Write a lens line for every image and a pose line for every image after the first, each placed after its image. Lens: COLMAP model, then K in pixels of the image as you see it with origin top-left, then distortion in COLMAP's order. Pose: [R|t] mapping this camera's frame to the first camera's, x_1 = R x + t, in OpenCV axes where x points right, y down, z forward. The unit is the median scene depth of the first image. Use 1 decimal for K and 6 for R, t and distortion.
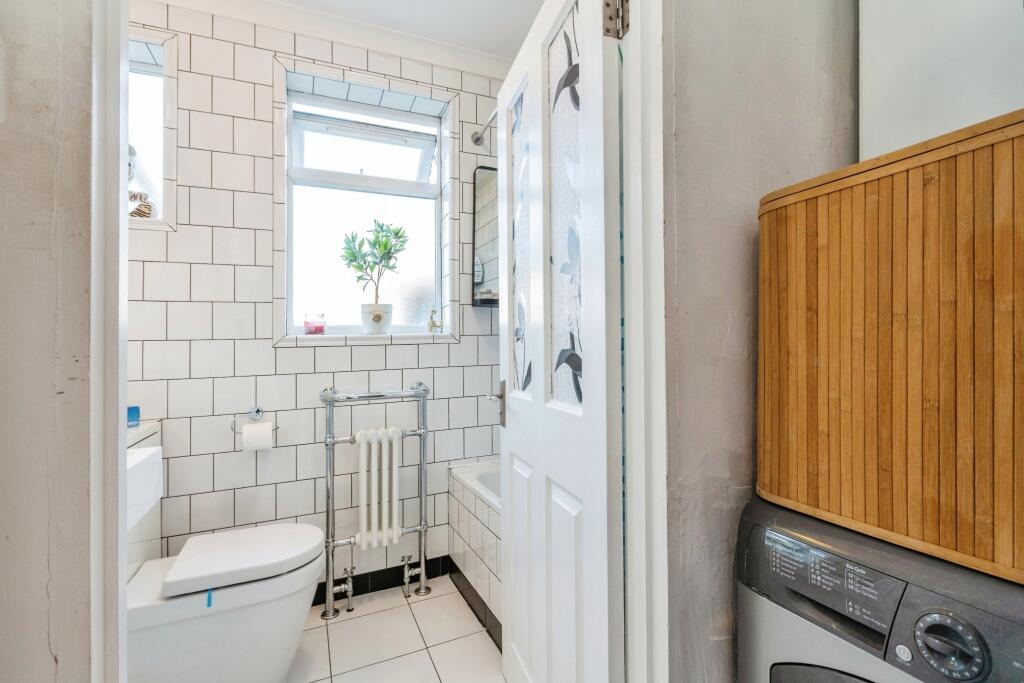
lens RADIAL K [[467.6, 0, 509.0], [0, 467.6, 335.1], [0, 0, 1]] dist [-0.003123, -0.000363]
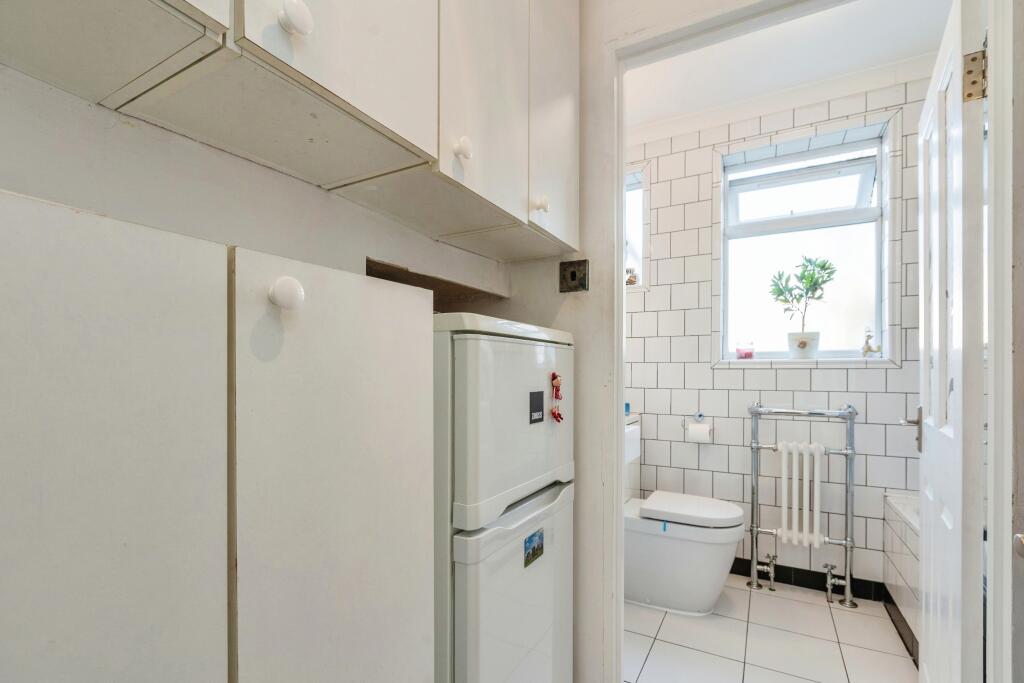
lens RADIAL K [[466.4, 0, 508.1], [0, 466.4, 361.2], [0, 0, 1]] dist [0.000707, 0.000218]
pose [[0.602752, 0.010800, -0.797856, 0.190072], [0.000003, 0.999908, 0.013537, -0.012151], [0.797929, -0.008162, 0.602696, -0.242316]]
